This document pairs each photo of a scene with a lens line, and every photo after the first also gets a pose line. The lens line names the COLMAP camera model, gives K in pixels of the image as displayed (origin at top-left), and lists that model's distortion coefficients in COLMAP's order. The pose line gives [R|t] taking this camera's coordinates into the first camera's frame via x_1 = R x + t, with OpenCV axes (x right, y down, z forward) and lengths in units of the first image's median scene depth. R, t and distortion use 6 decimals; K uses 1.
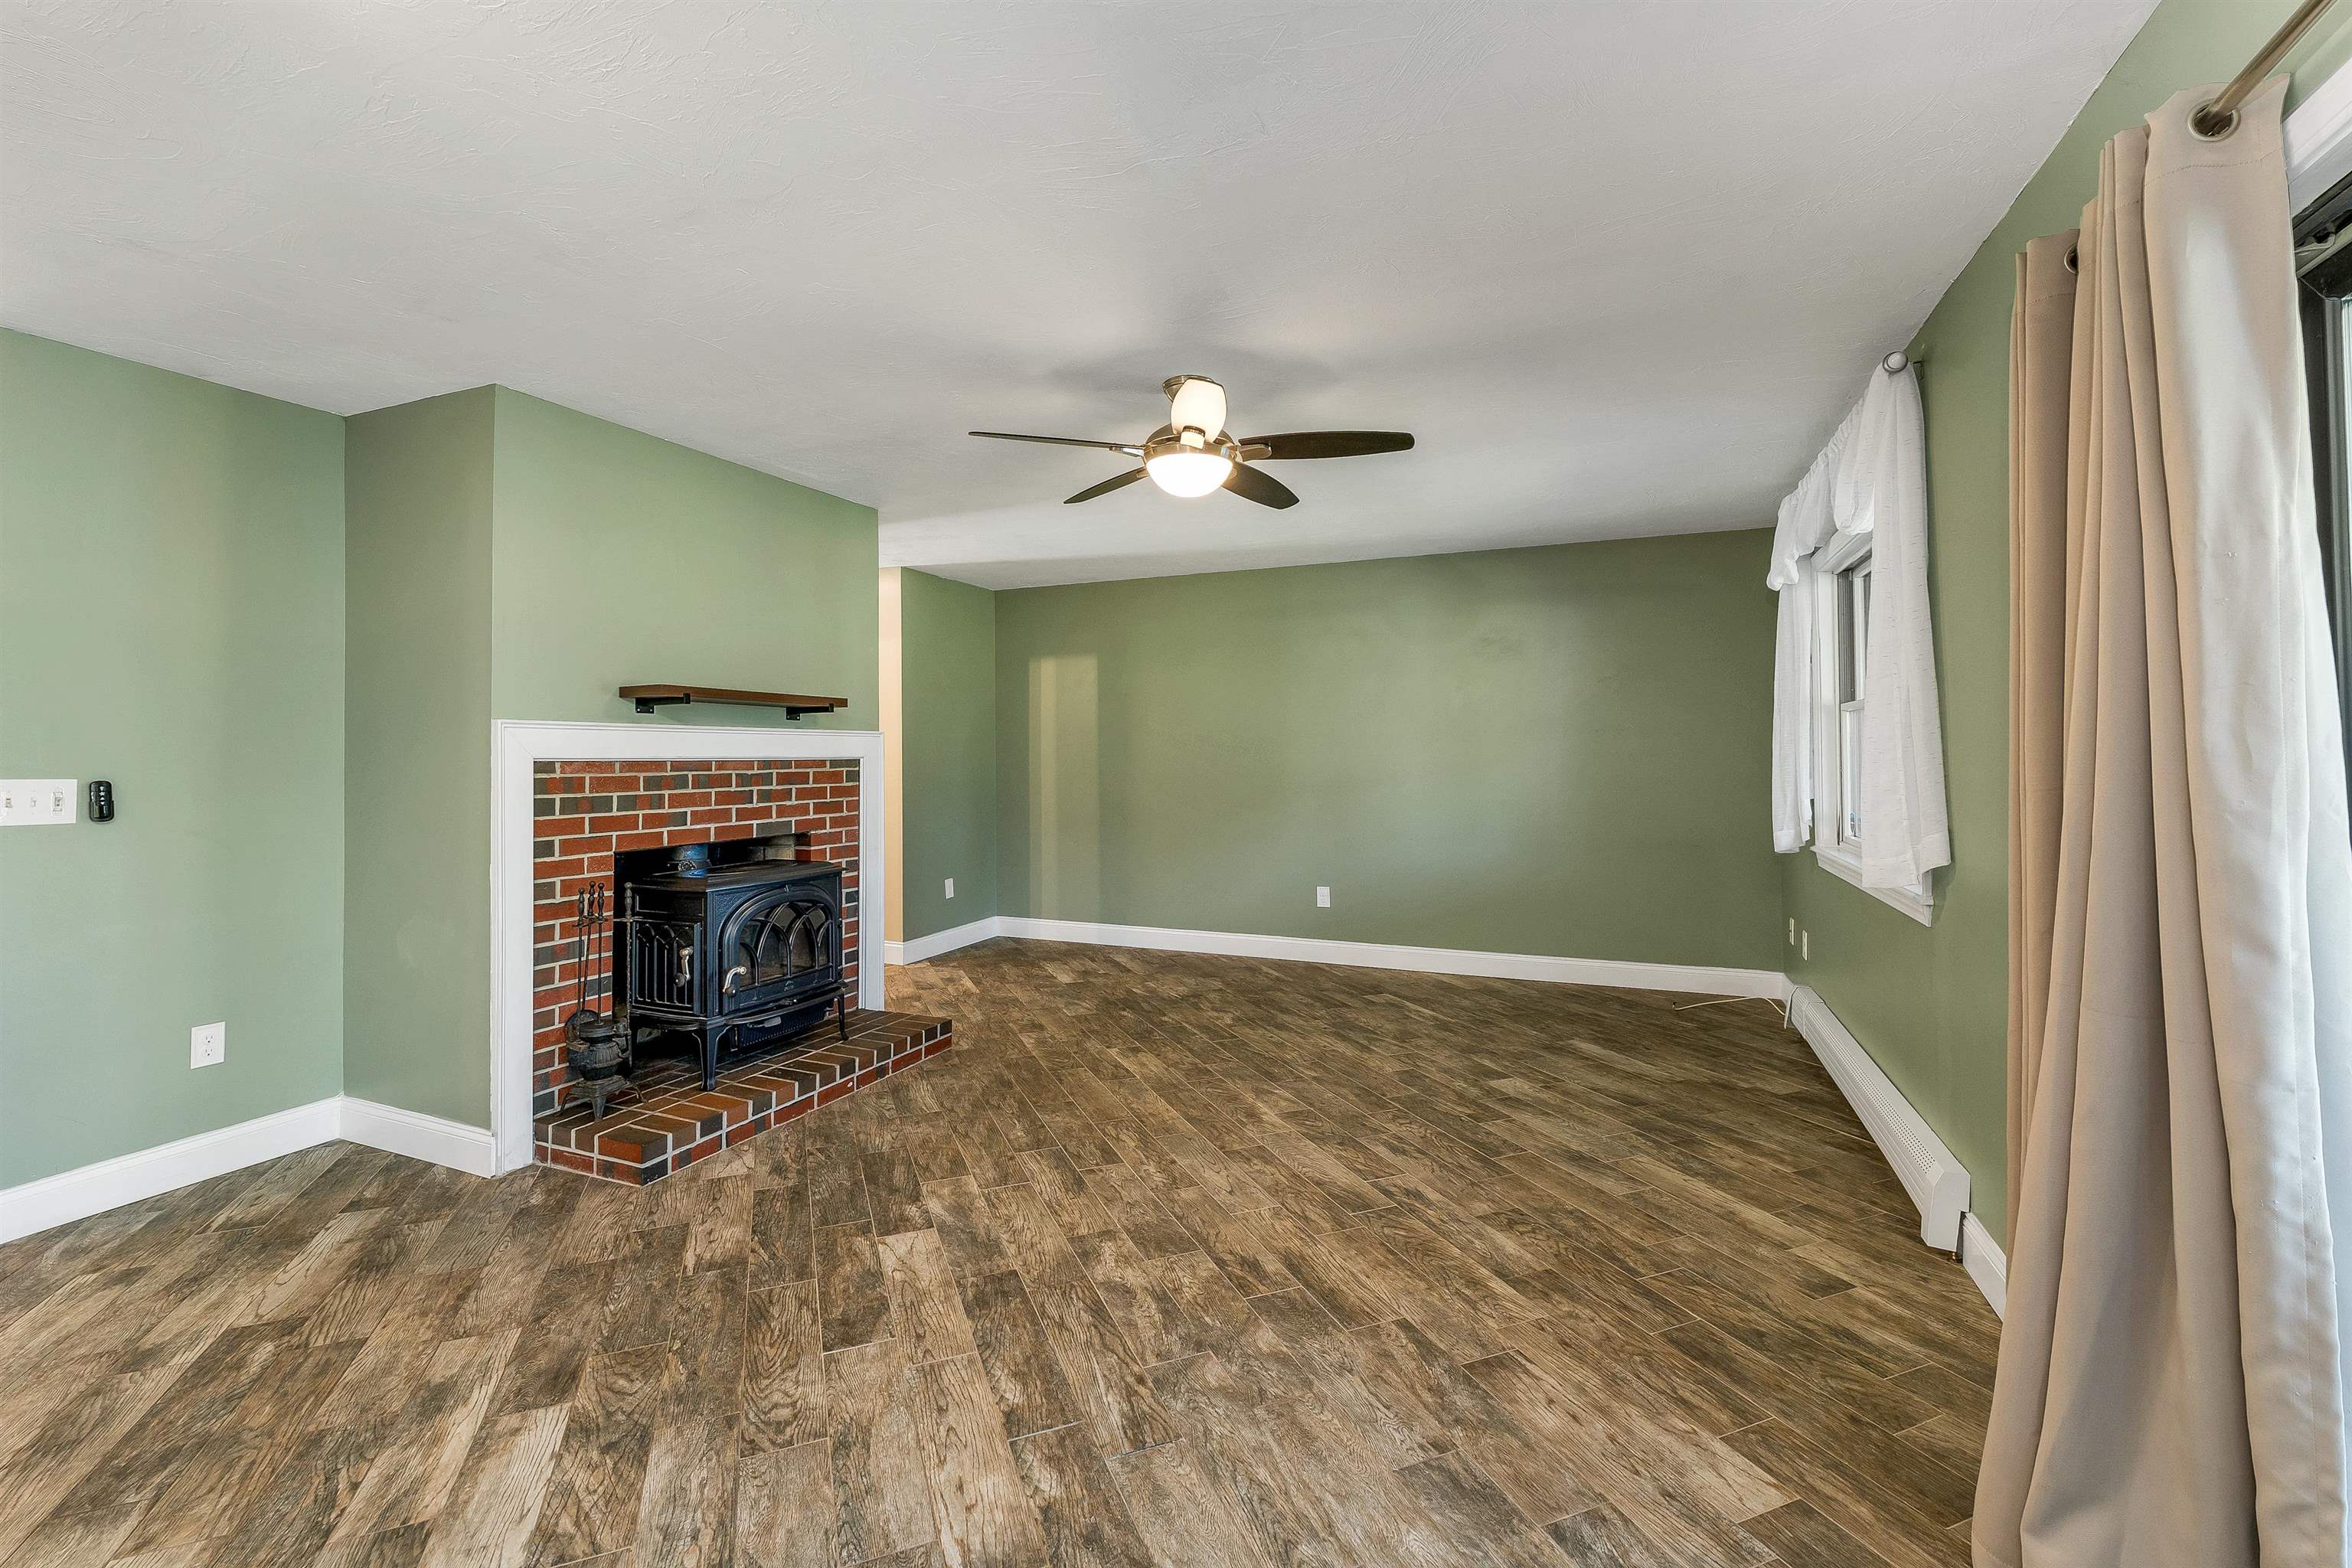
lens RADIAL K [[991.3, 0, 1177.6], [0, 991.3, 775.2], [0, 0, 1]] dist [-0.000059, -0.000090]
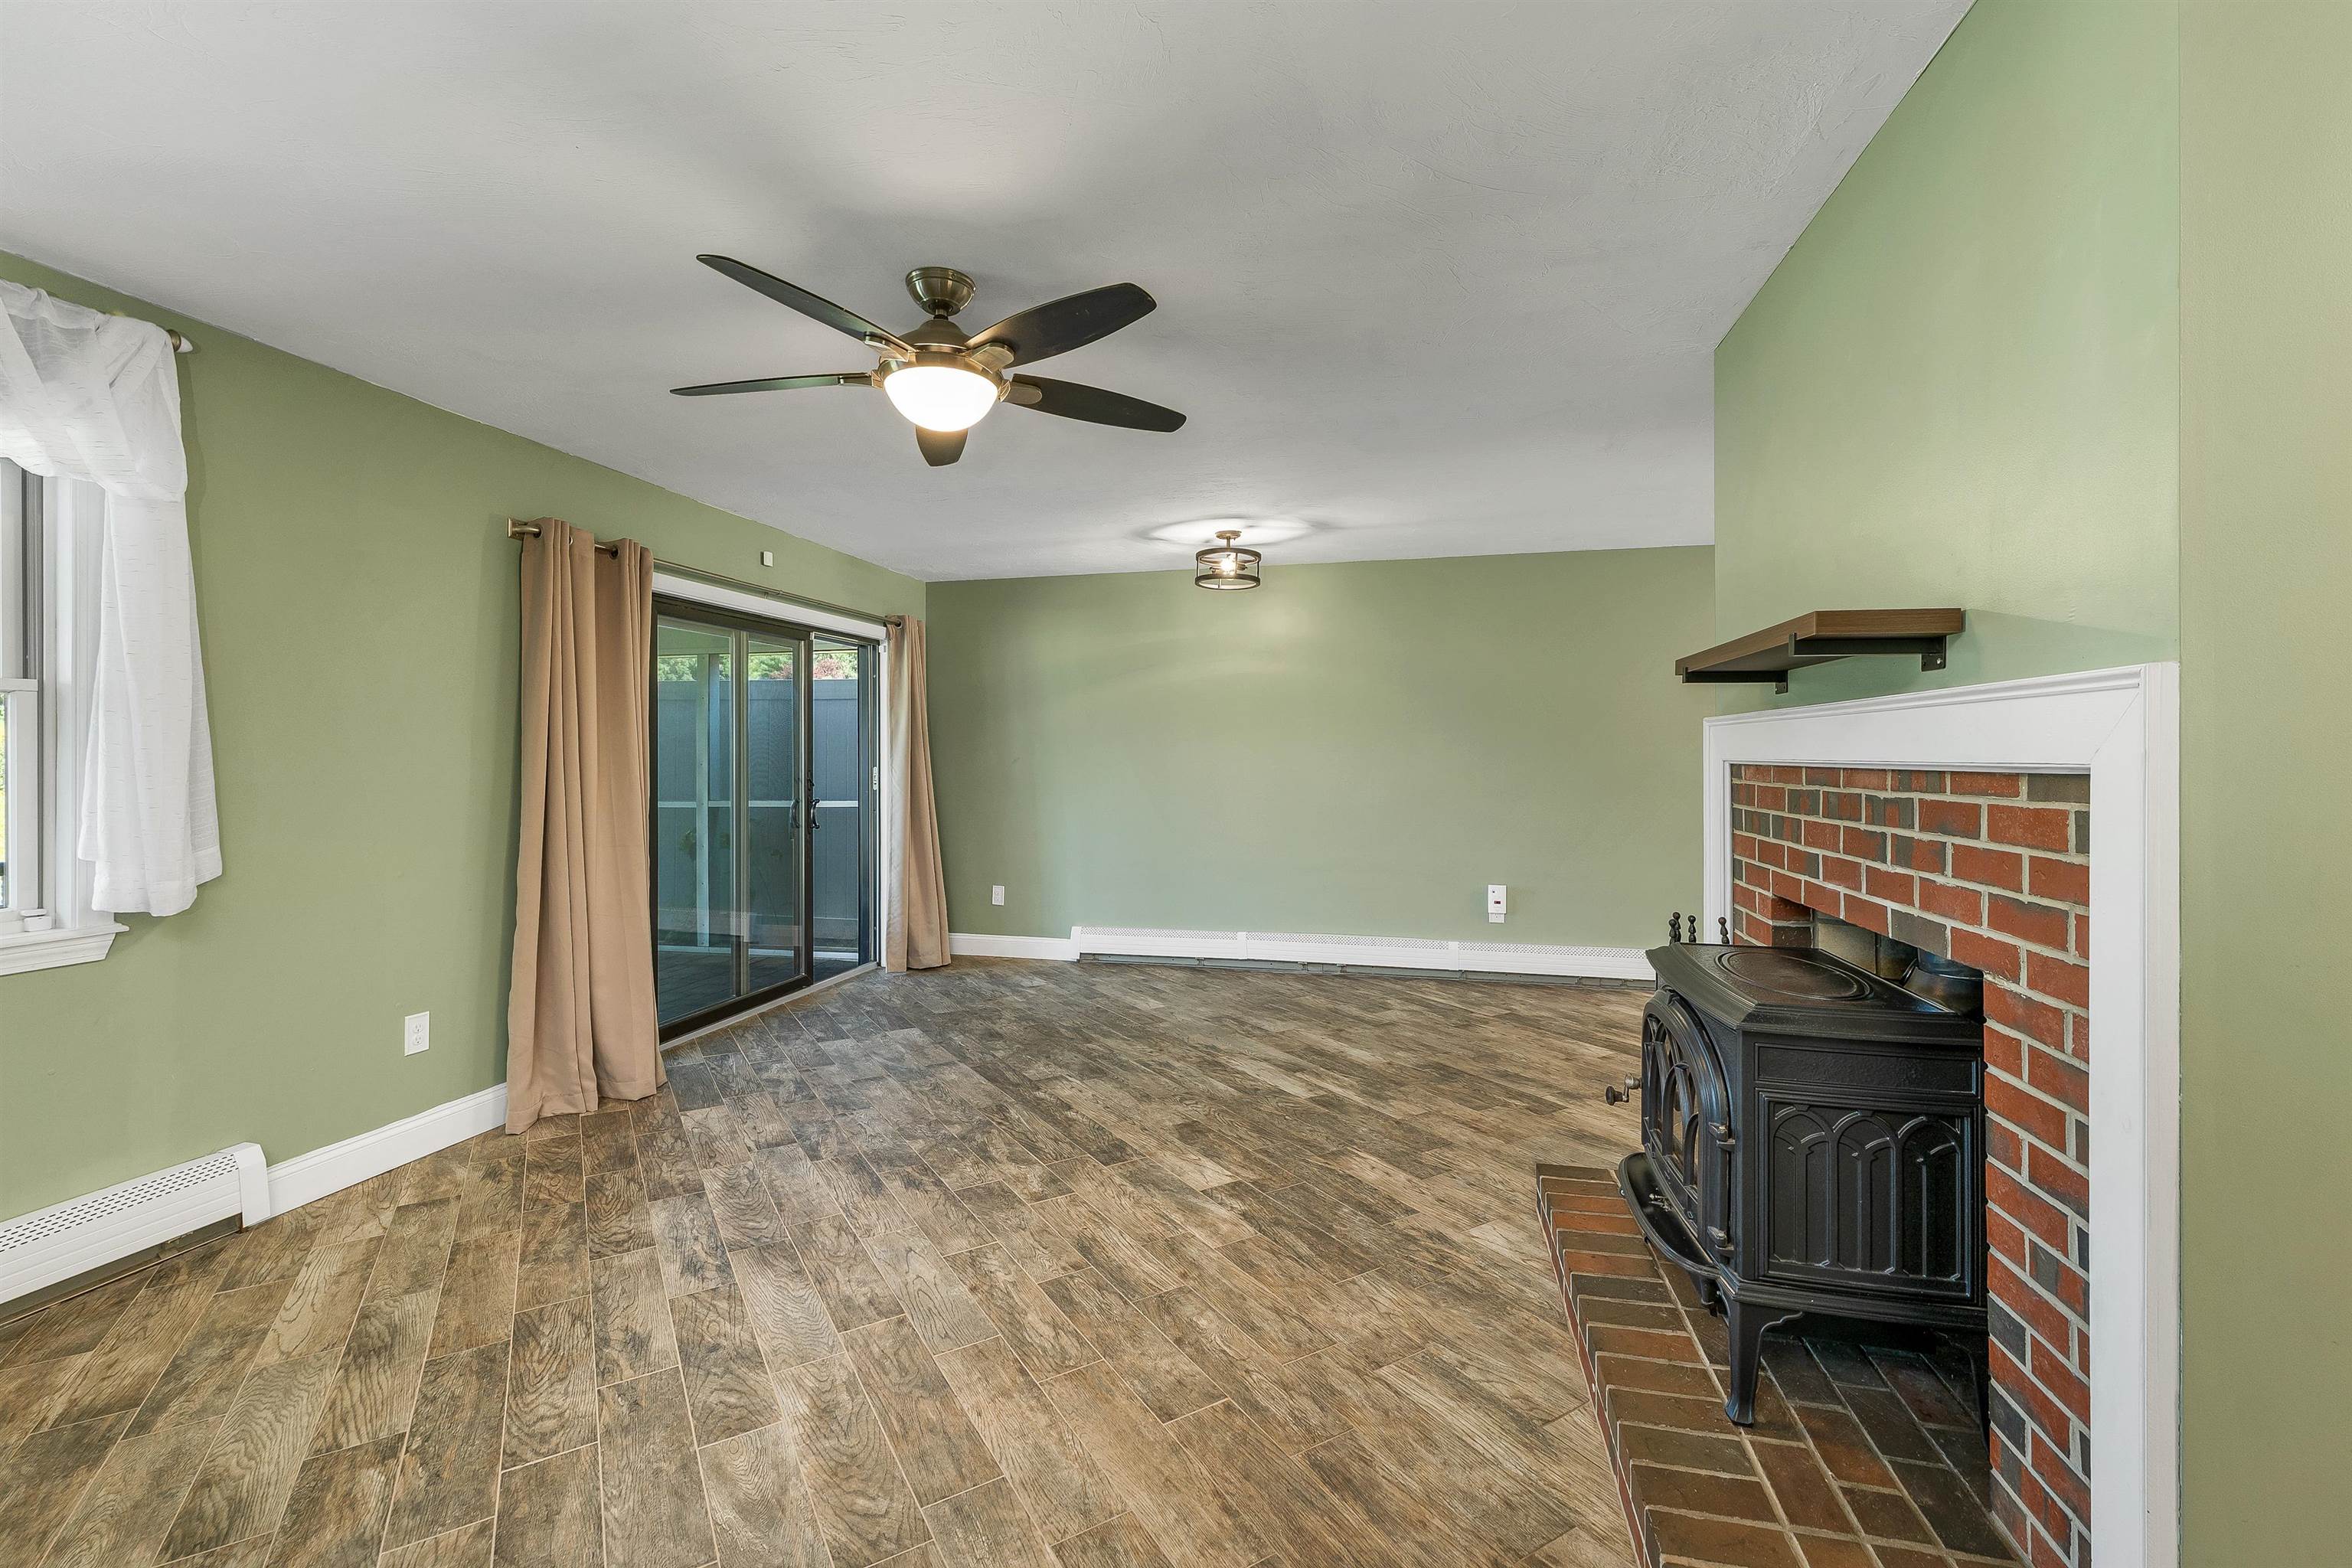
lens RADIAL K [[1005.4, 0, 1163.8], [0, 1005.4, 754.8], [0, 0, 1]] dist [0.003144, -0.000238]
pose [[-0.987186, 0.003901, -0.159525, -0.026360], [0.000702, 0.999798, 0.020106, -0.038796], [0.159571, 0.019736, -0.986989, 1.731988]]
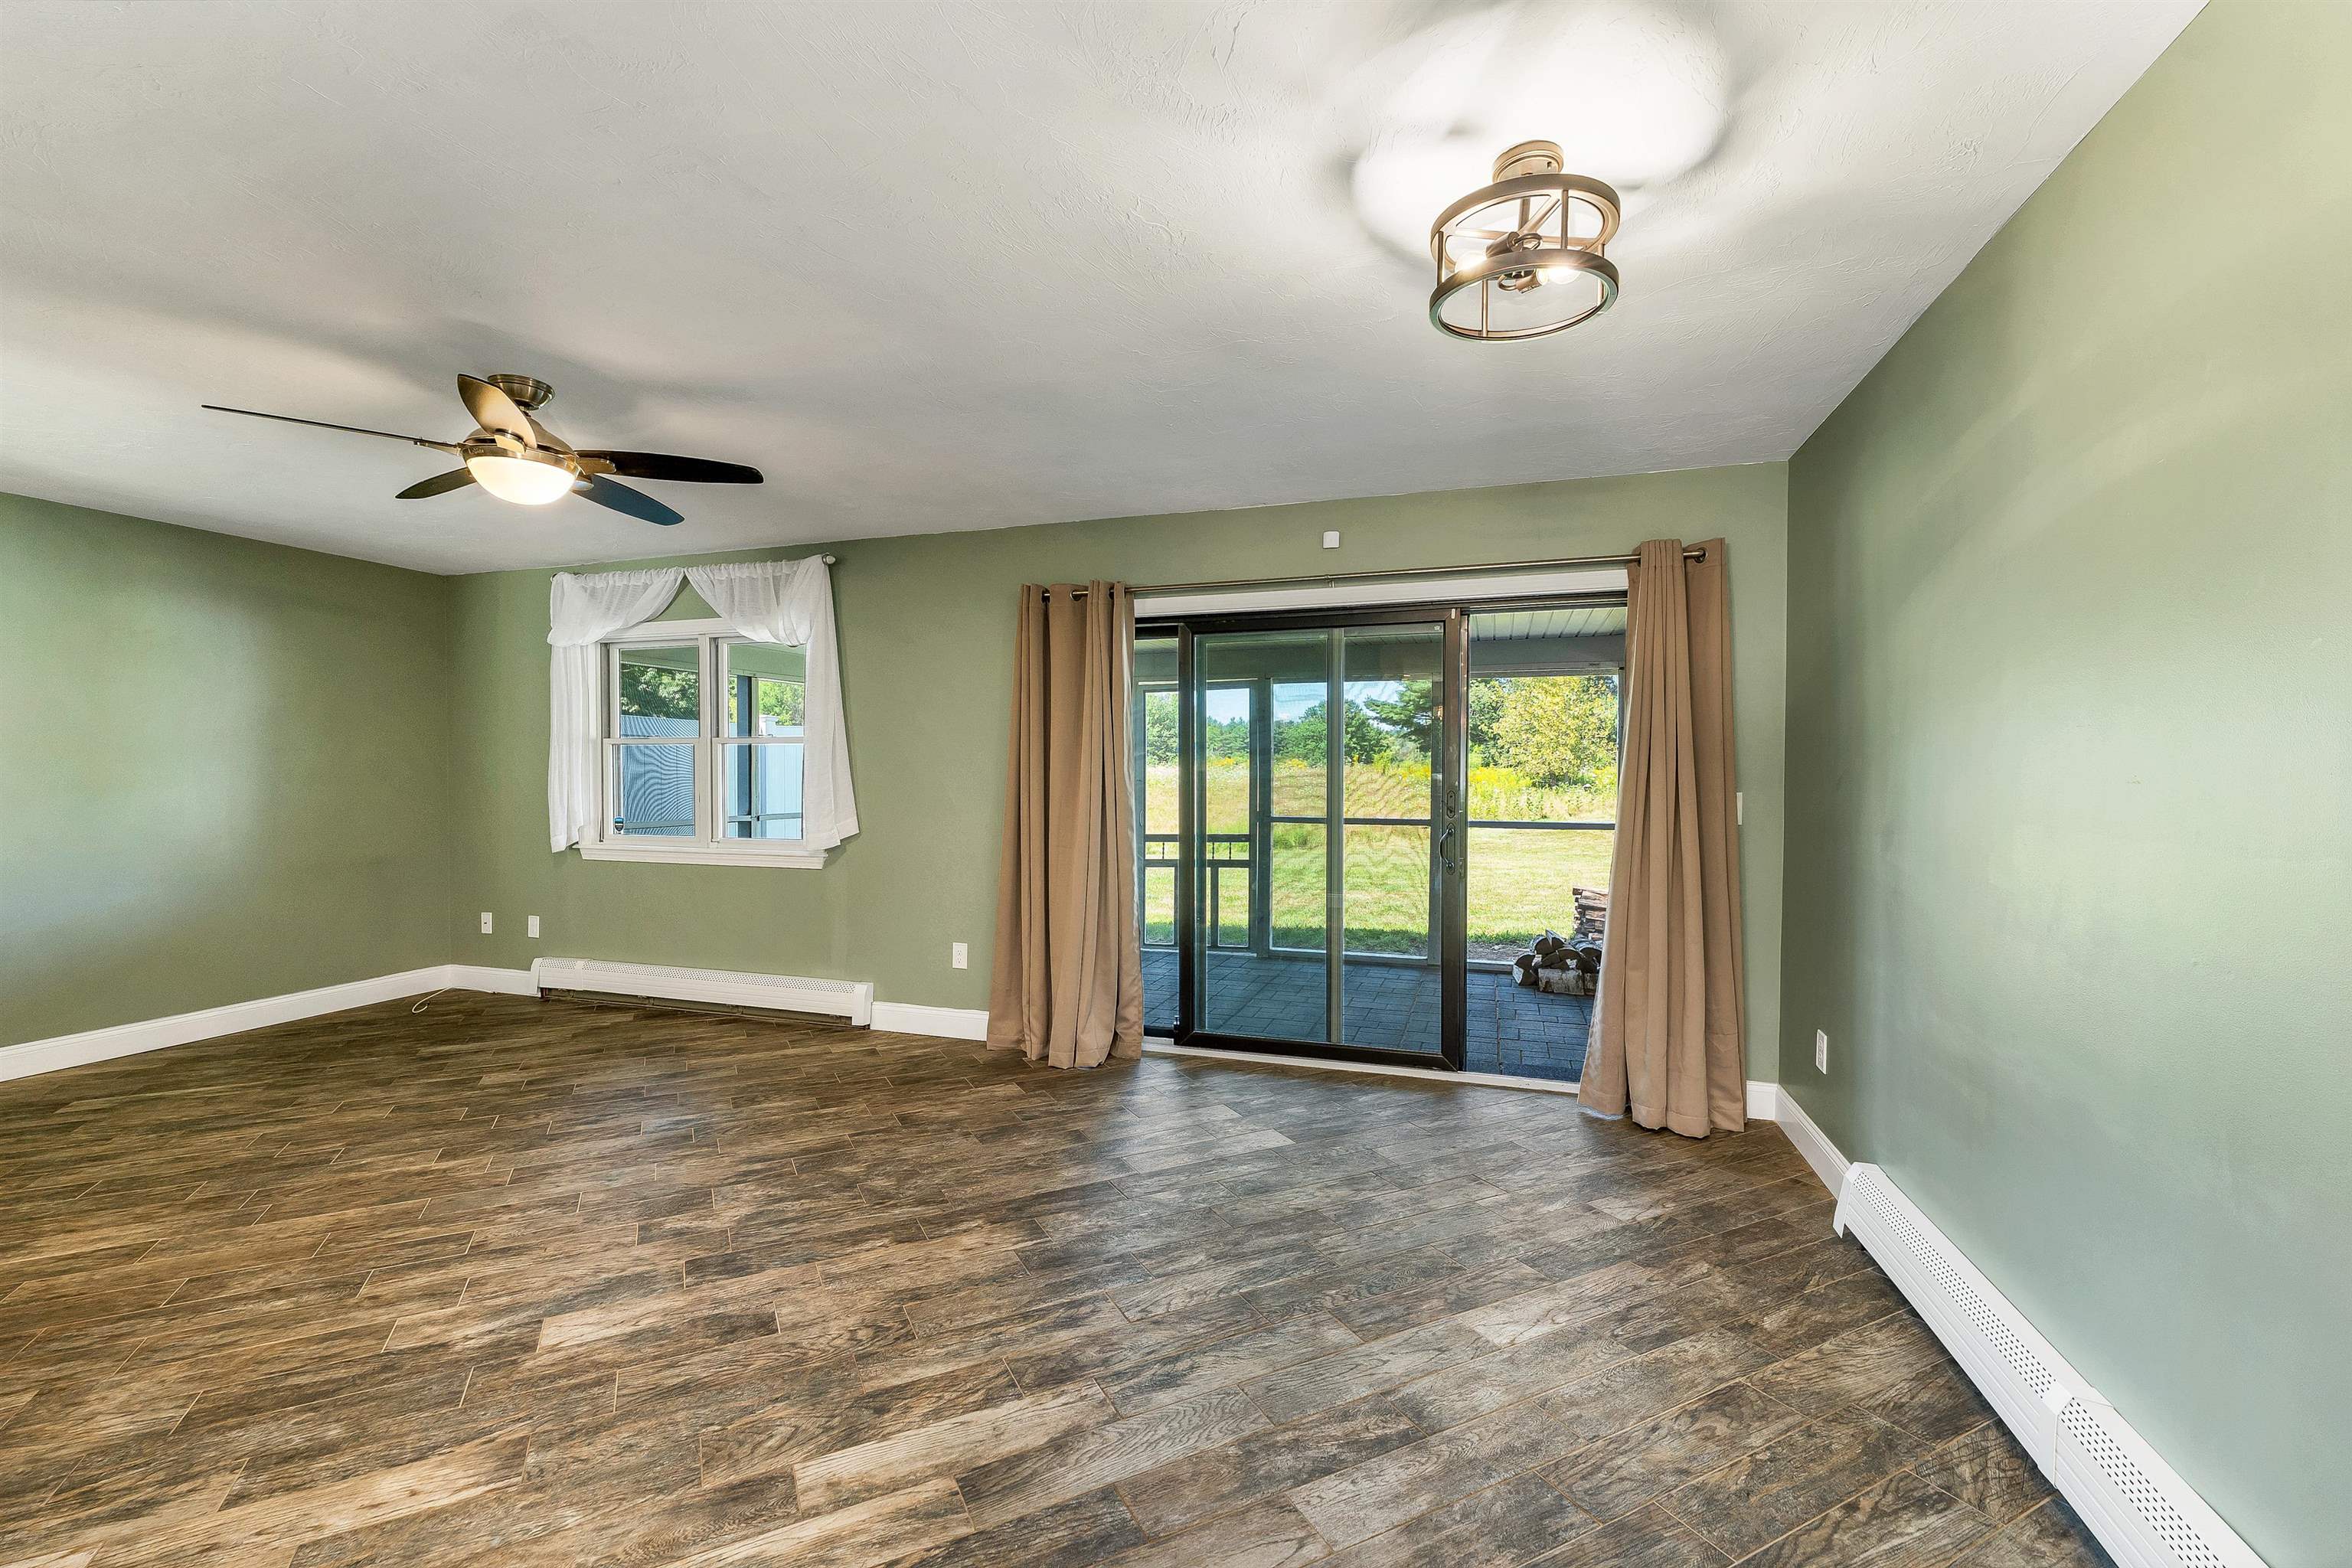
lens RADIAL K [[989.5, 0, 1154.0], [0, 989.5, 785.4], [0, 0, 1]] dist [-0.001129, -0.000050]
pose [[-0.074962, -0.008526, 0.997150, -0.947544], [0.018608, 0.999777, 0.009948, -0.004671], [-0.997013, 0.019301, -0.074787, 0.438984]]
